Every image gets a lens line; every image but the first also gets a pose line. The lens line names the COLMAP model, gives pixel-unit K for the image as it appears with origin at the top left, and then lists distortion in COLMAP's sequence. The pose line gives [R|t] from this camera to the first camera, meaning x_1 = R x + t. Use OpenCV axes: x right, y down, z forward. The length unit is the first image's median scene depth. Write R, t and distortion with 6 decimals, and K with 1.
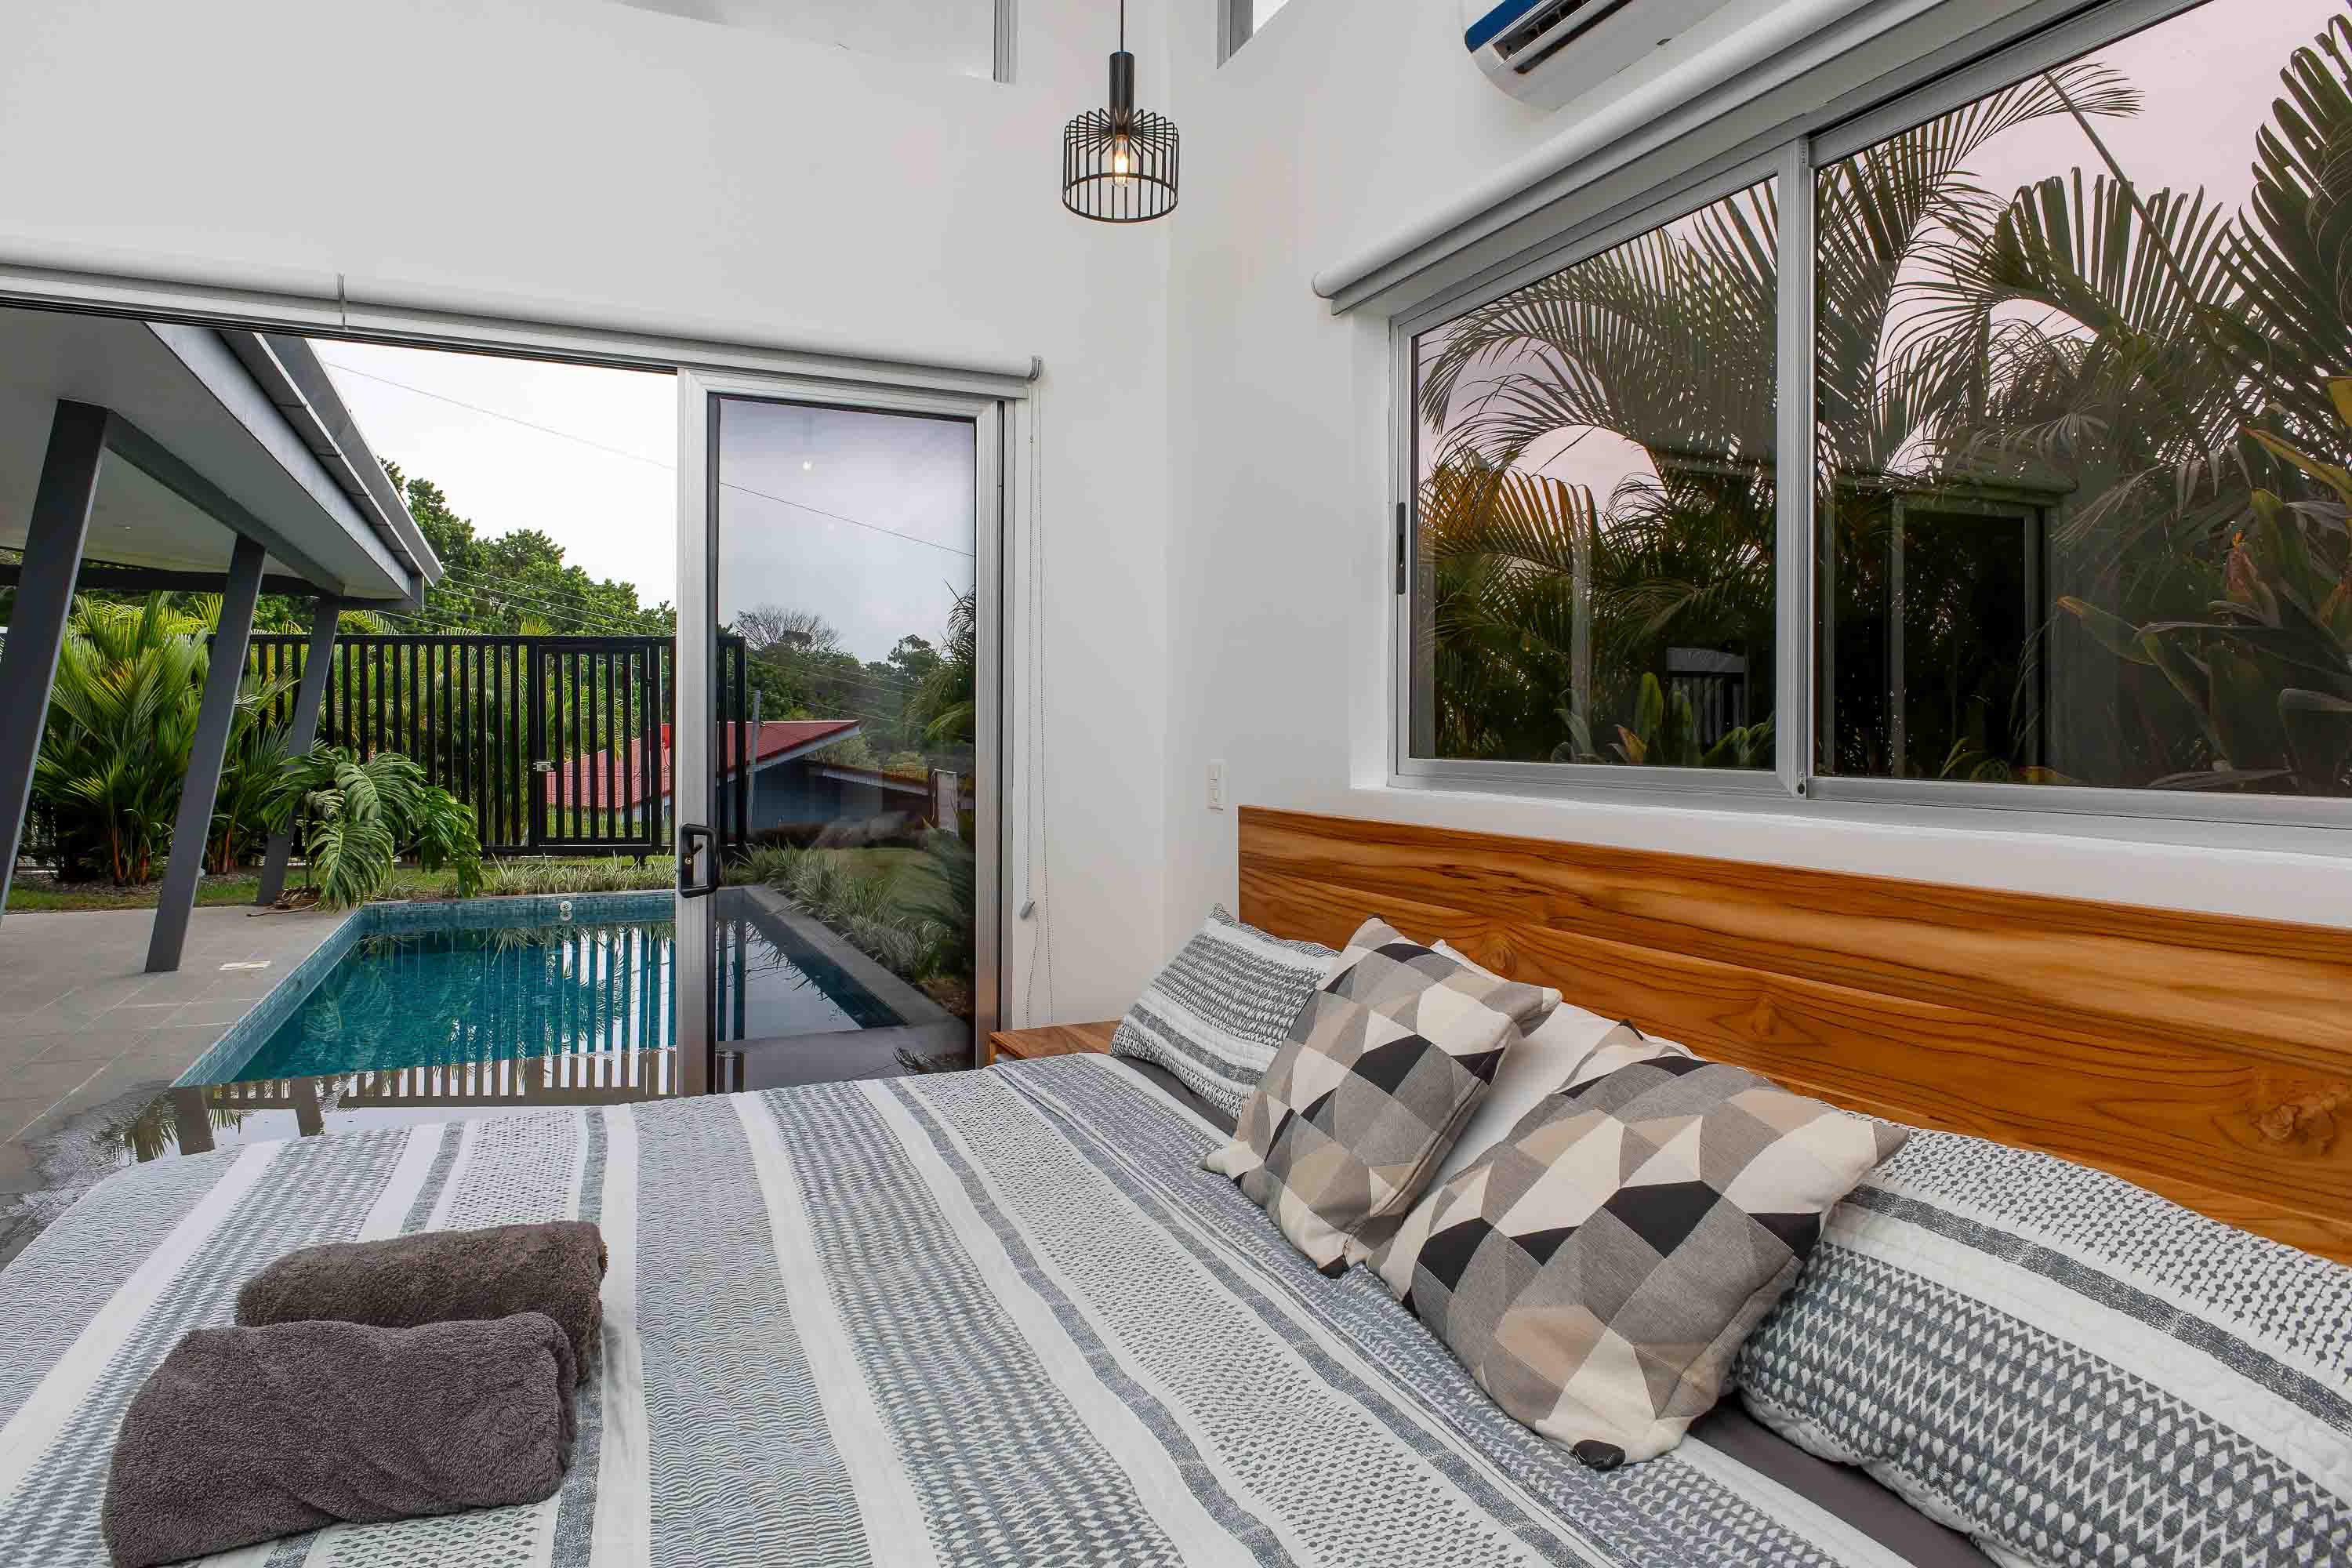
lens RADIAL K [[1352.1, 0, 1182.9], [0, 1352.1, 732.8], [0, 0, 1]] dist [-0.004241, -0.004047]
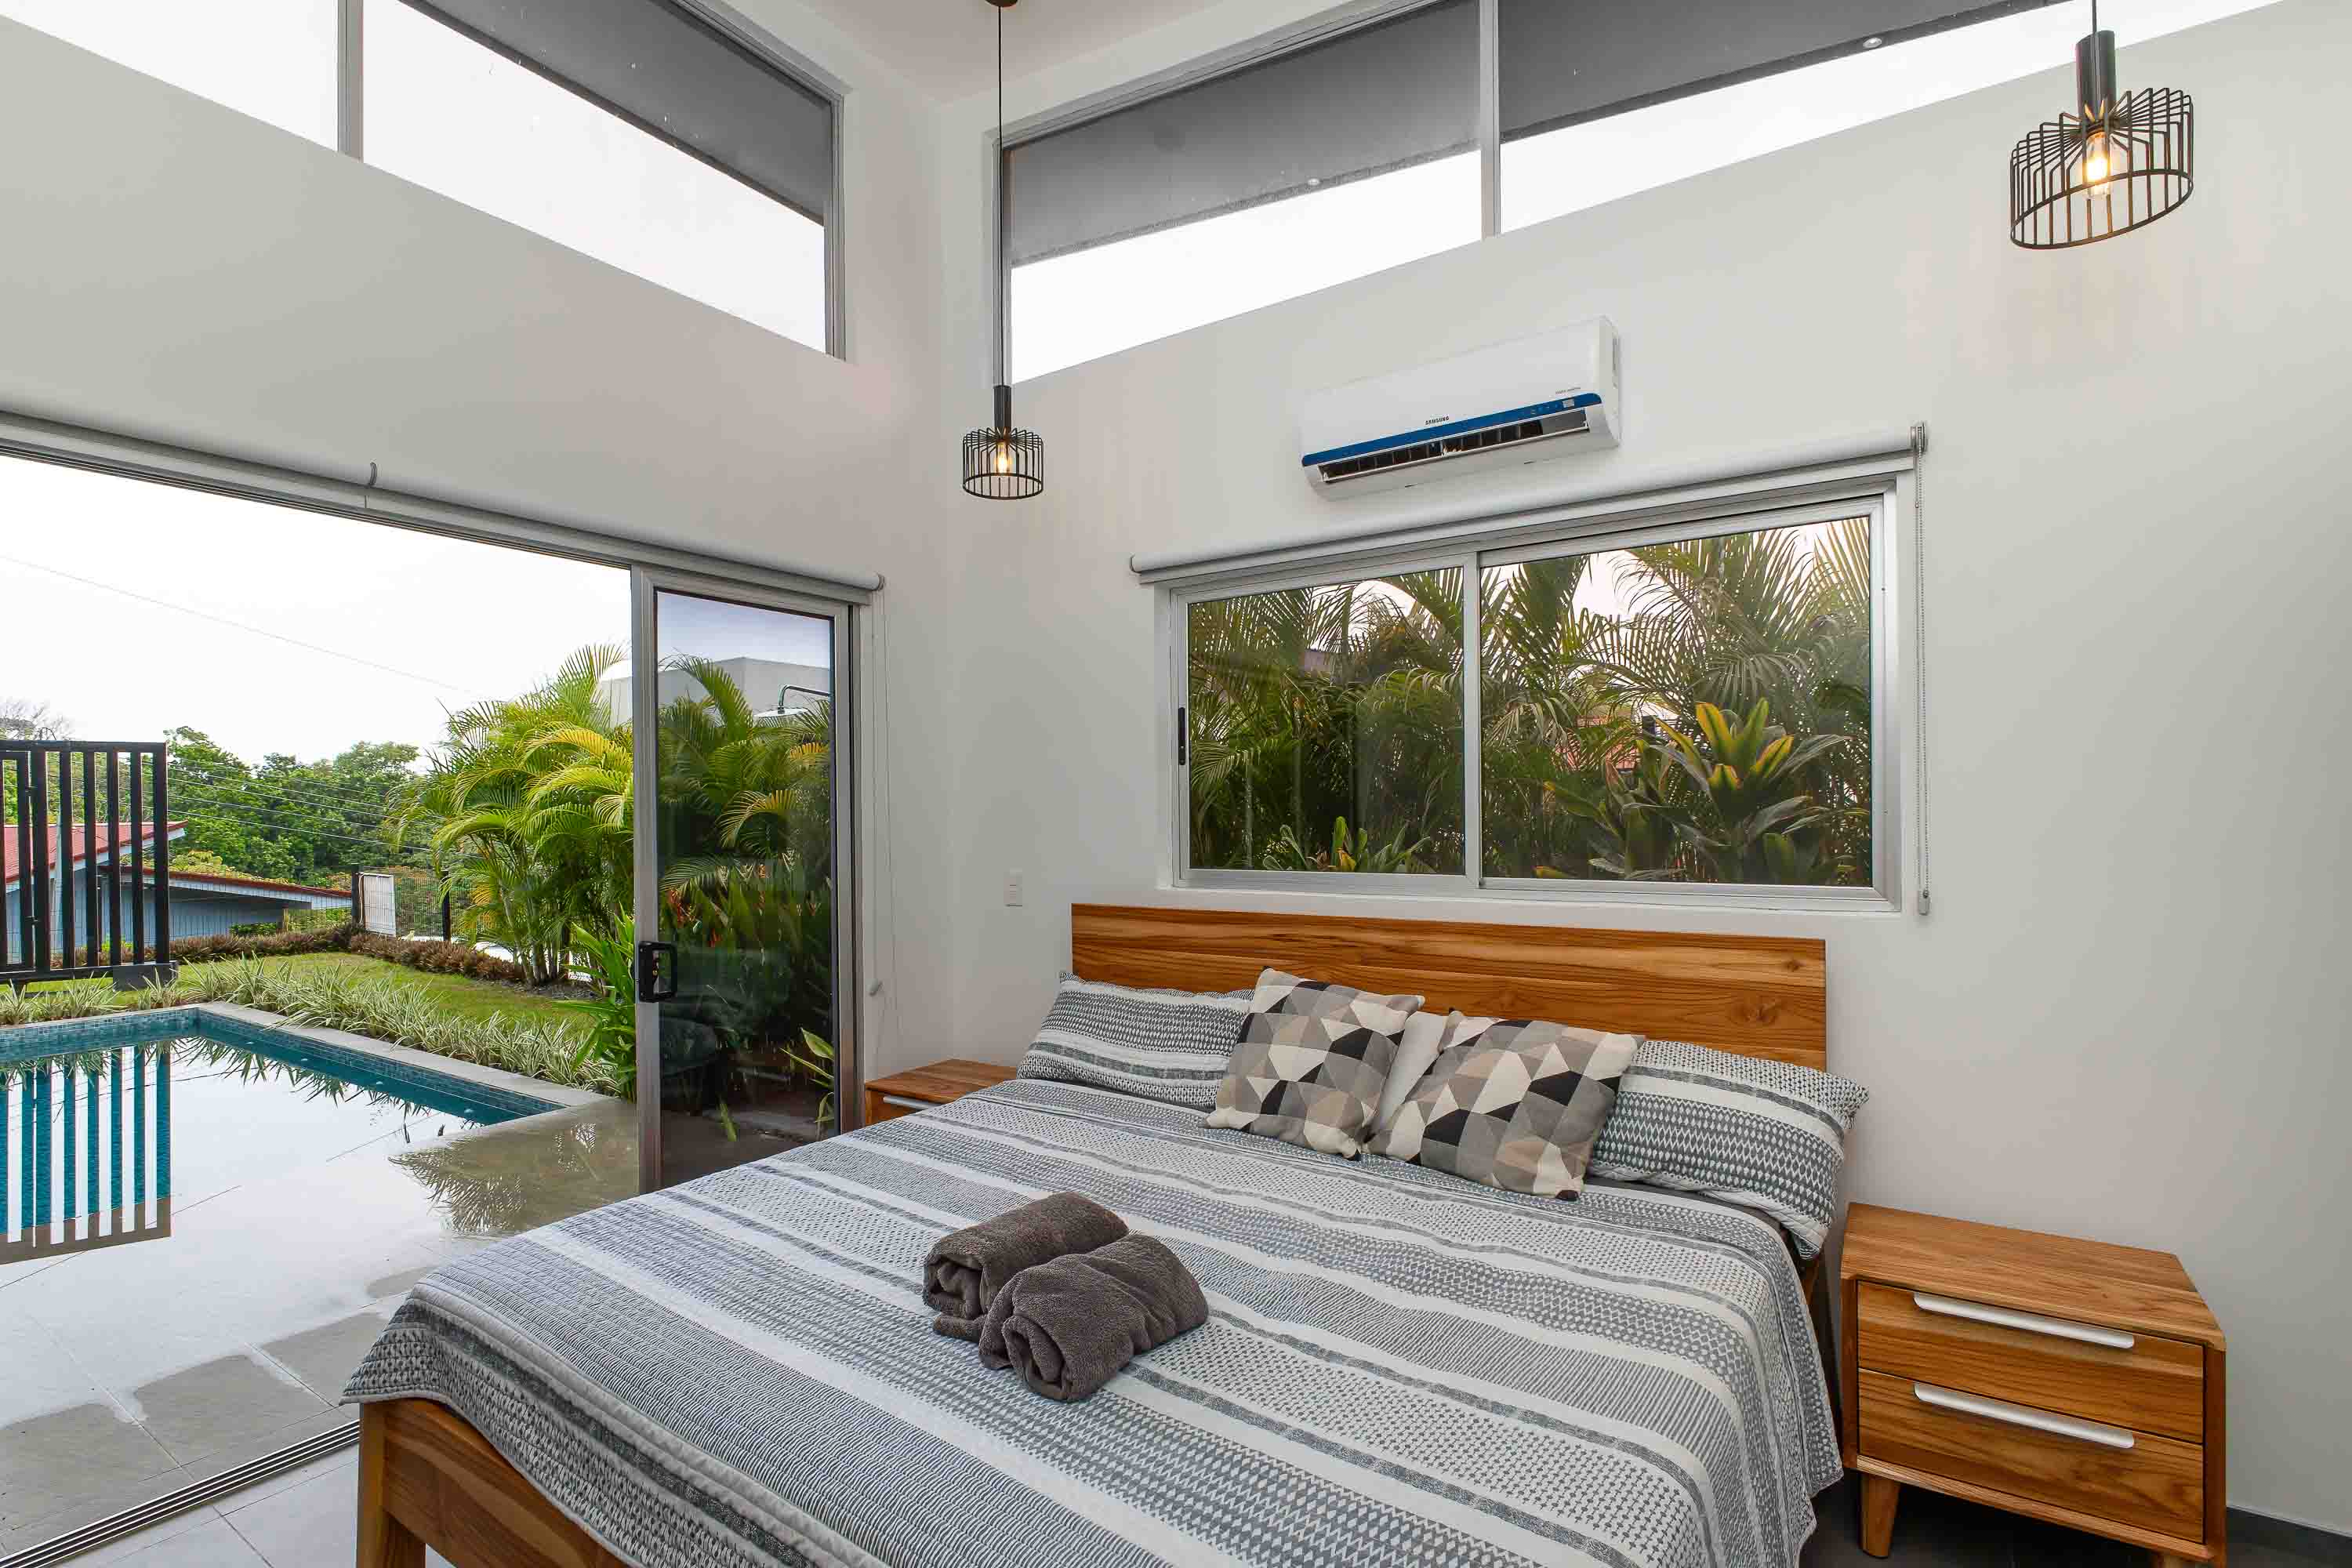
lens RADIAL K [[1090.7, 0, 1173.1], [0, 1090.7, 815.0], [0, 0, 1]] dist [0.000307, 0.000125]
pose [[0.857466, -0.009629, 0.514451, -0.760862], [0.012445, 0.999920, -0.002028, -0.063009], [-0.514390, 0.008142, 0.857518, -0.138311]]
